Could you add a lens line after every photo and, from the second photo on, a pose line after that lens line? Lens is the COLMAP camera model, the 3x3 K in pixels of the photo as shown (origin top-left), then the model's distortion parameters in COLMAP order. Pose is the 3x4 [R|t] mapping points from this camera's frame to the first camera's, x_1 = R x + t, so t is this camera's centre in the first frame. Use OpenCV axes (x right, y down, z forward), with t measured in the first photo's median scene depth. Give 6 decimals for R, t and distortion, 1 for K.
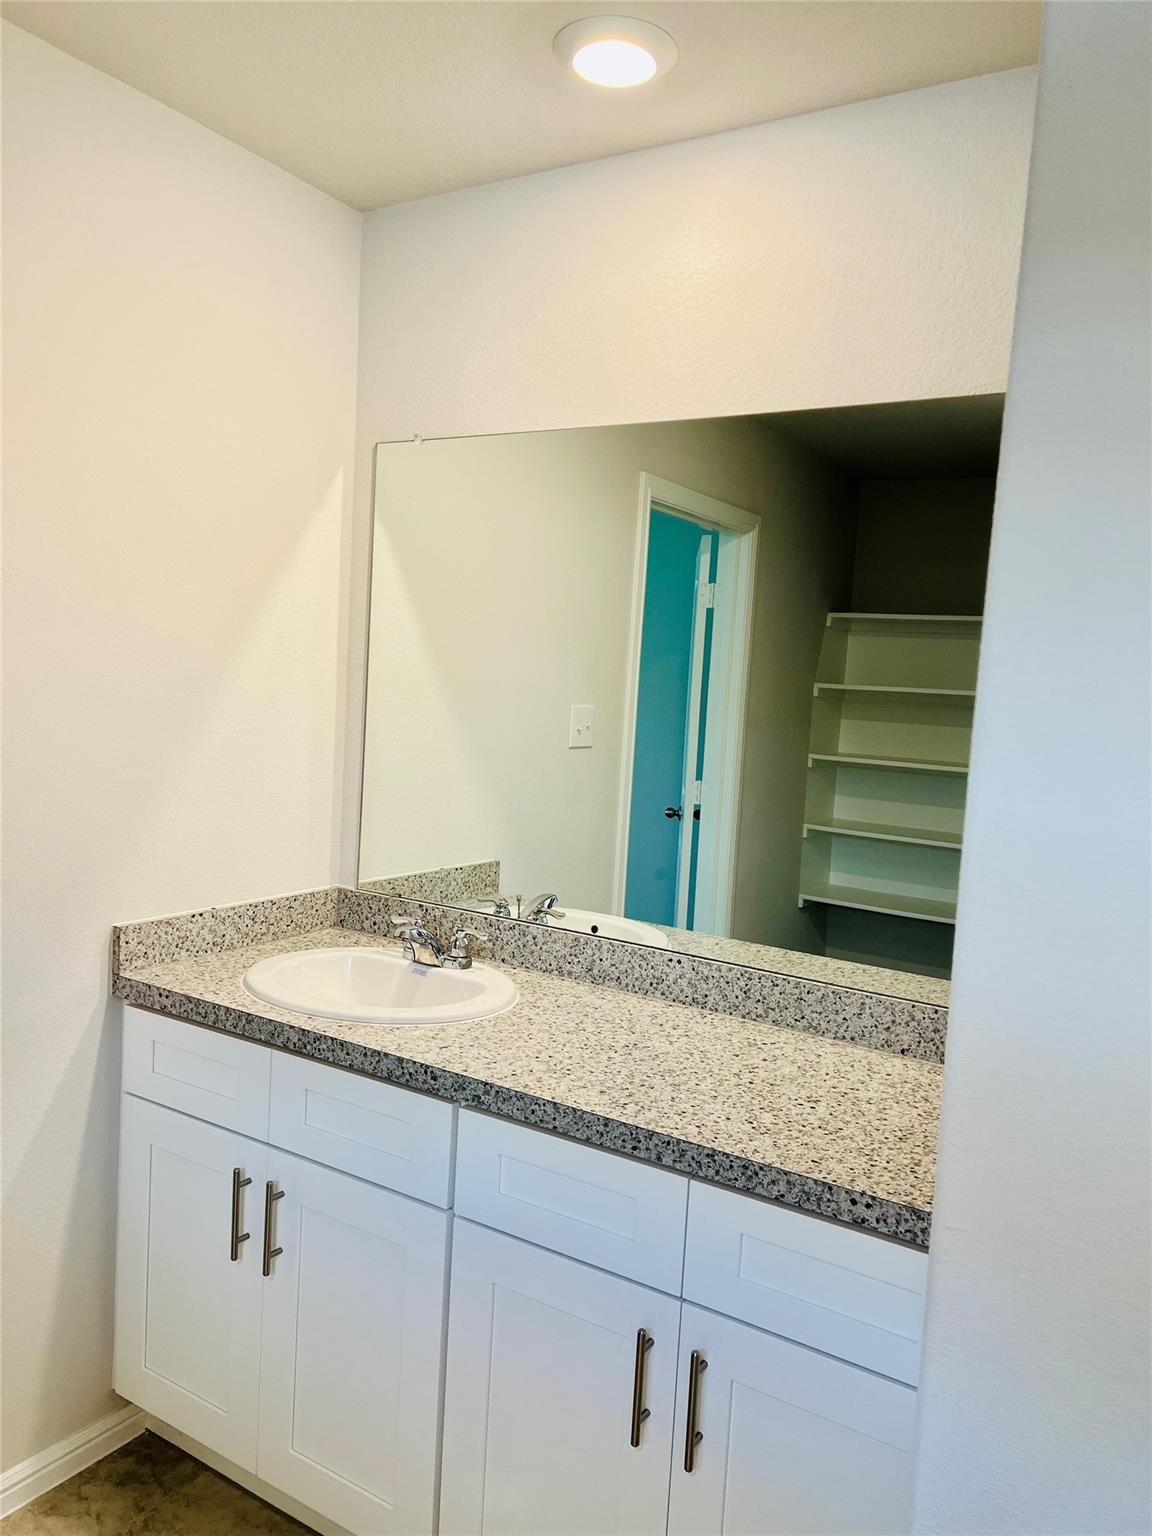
lens RADIAL K [[1159.4, 0, 576.0], [0, 1159.4, 768.0], [0, 0, 1]] dist [0.054497, -0.074547]
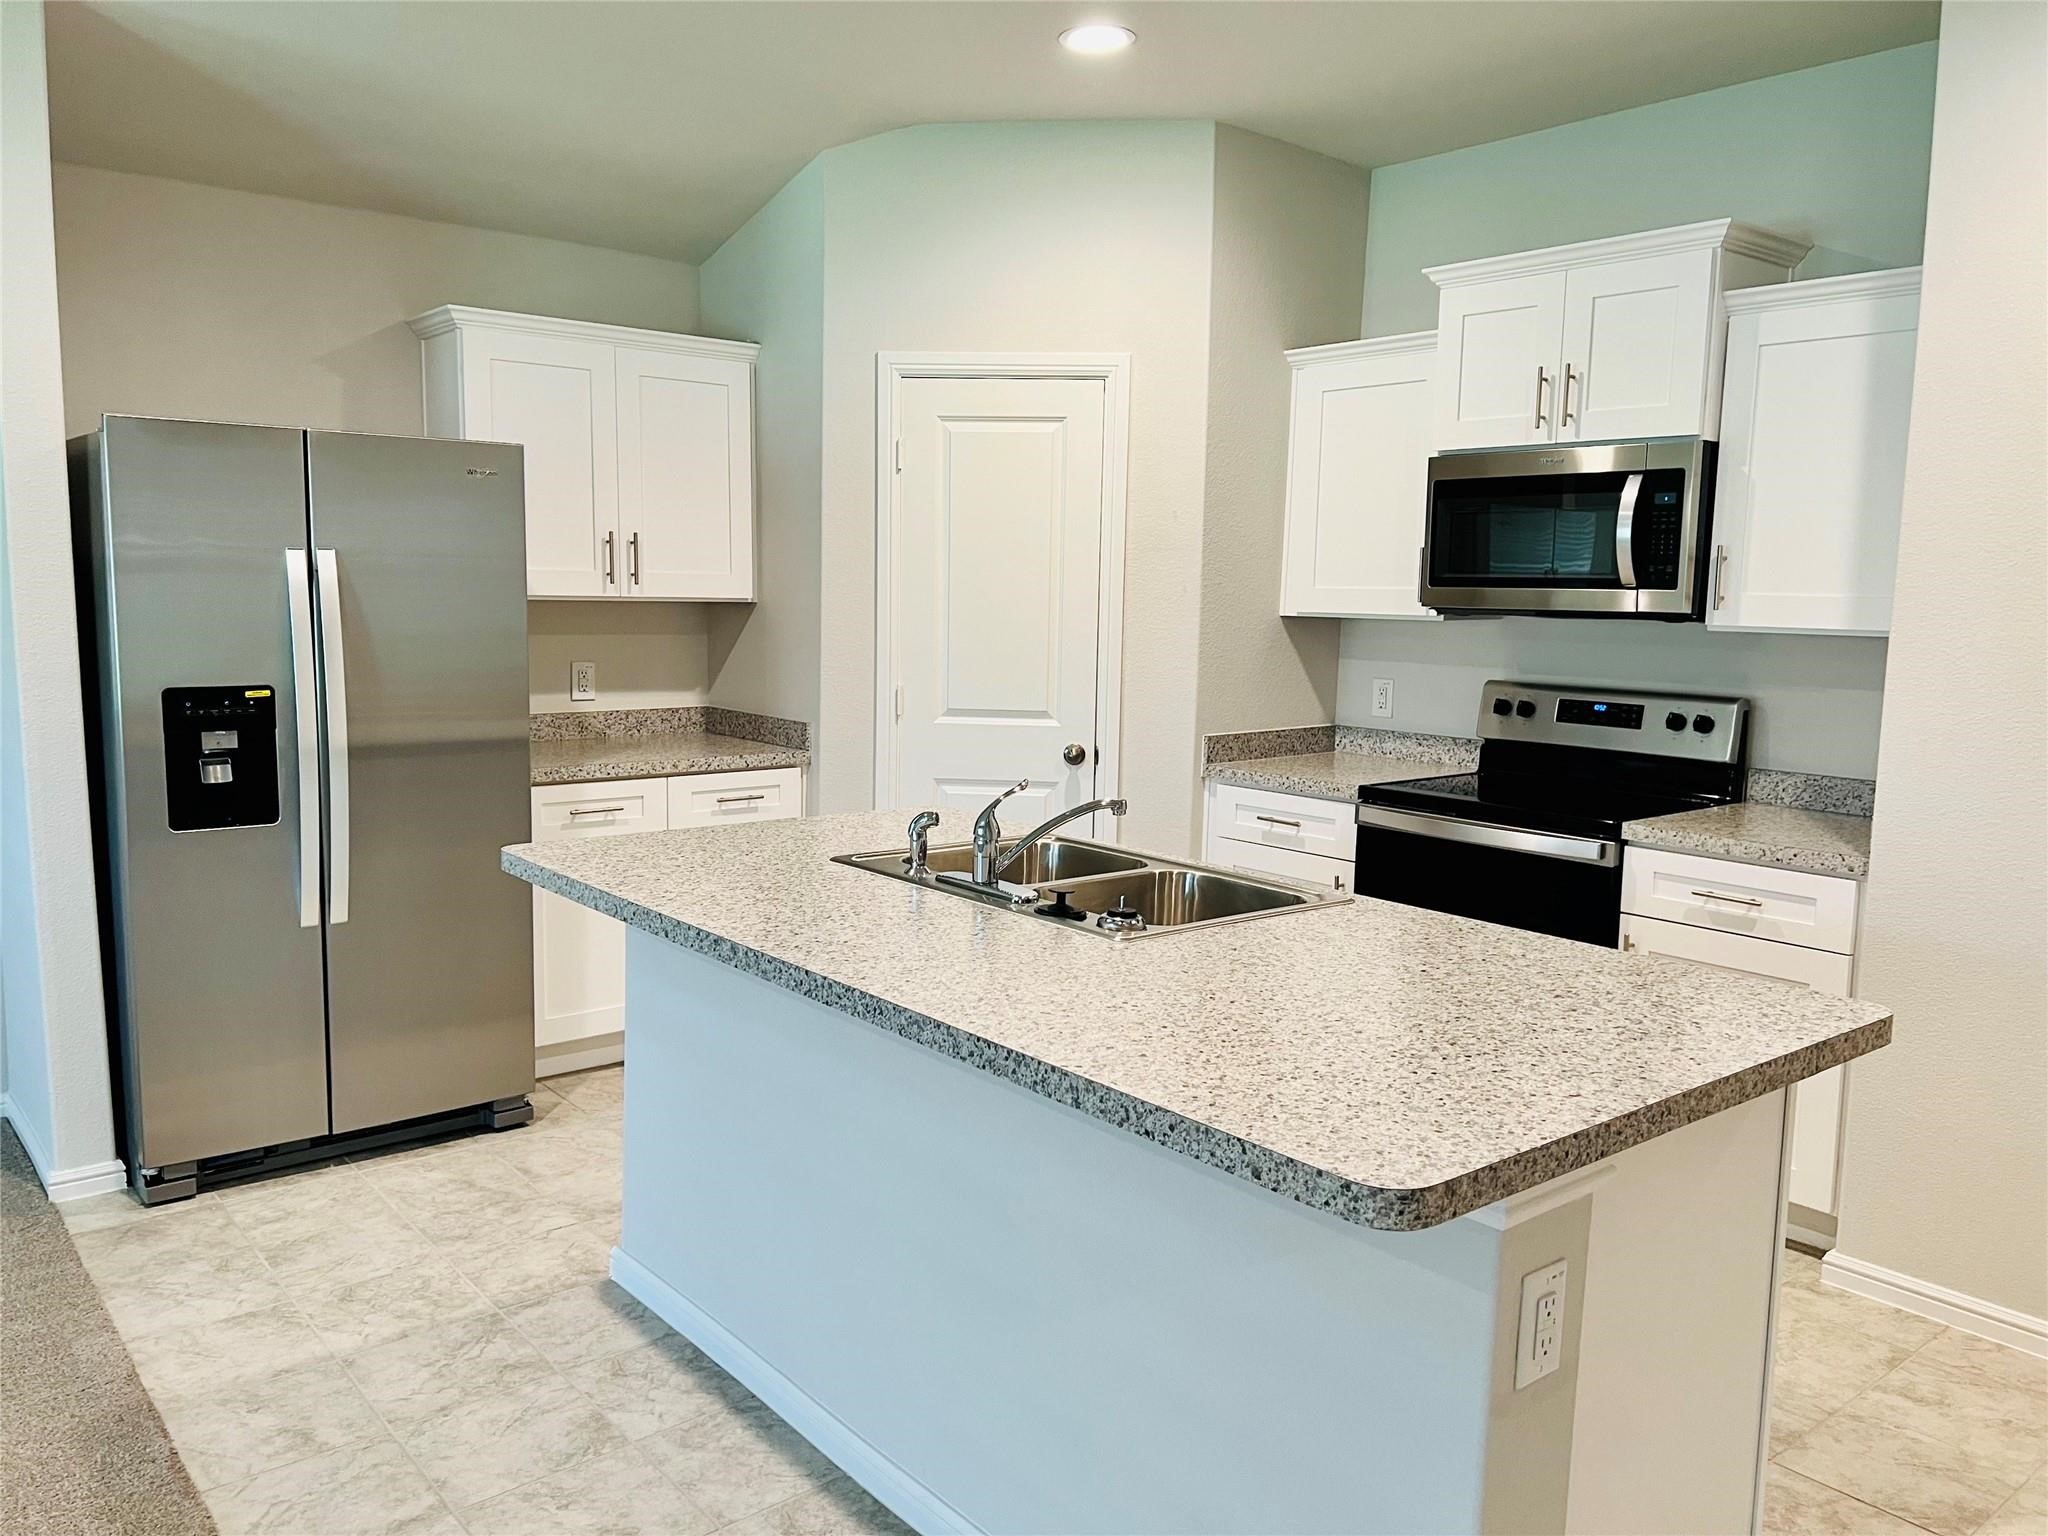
lens RADIAL K [[1548.3, 0, 1019.4], [0, 1548.3, 764.0], [0, 0, 1]] dist [0.020736, -0.016195]
pose [[-0.941303, -0.108808, 0.319545, -0.077080], [-0.041569, 0.976785, 0.210153, -0.127488], [-0.334993, 0.184534, -0.923973, 1.920443]]
